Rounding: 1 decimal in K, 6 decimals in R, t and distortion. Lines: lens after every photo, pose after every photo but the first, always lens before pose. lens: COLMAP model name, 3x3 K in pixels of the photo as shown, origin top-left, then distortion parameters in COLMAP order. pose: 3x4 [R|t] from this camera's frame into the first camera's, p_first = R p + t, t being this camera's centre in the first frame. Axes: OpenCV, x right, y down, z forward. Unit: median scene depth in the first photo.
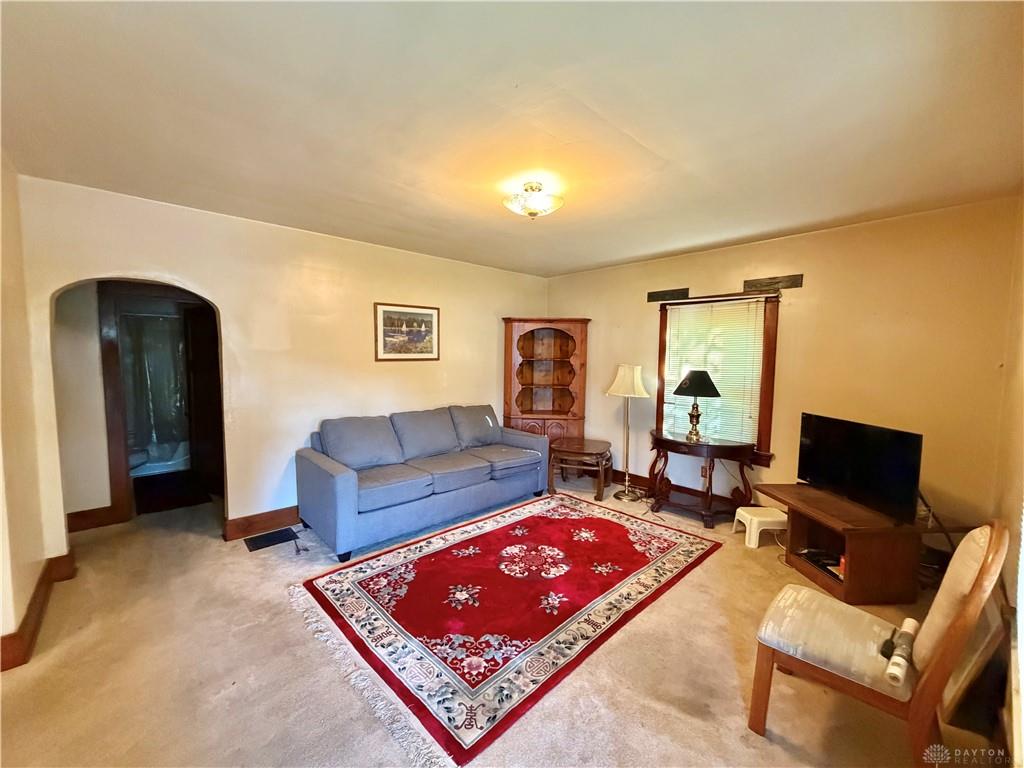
lens RADIAL K [[407.3, 0, 511.7], [0, 407.3, 383.4], [0, 0, 1]] dist [0.002593, 0.000289]
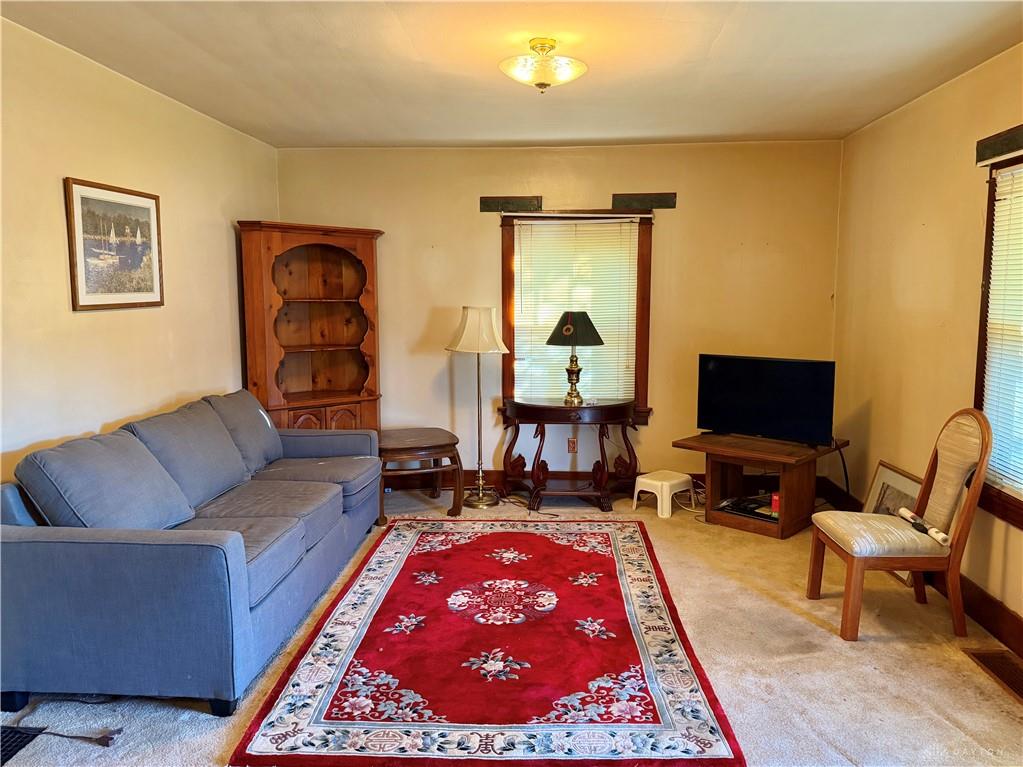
lens RADIAL K [[755.4, 0, 512.0], [0, 755.4, 381.2], [0, 0, 1]] dist [0.050811, -0.035646]
pose [[0.723158, -0.093844, 0.684278, -0.613688], [0.057346, 0.995464, 0.075917, -0.016167], [-0.688298, -0.015659, 0.725259, 0.072230]]
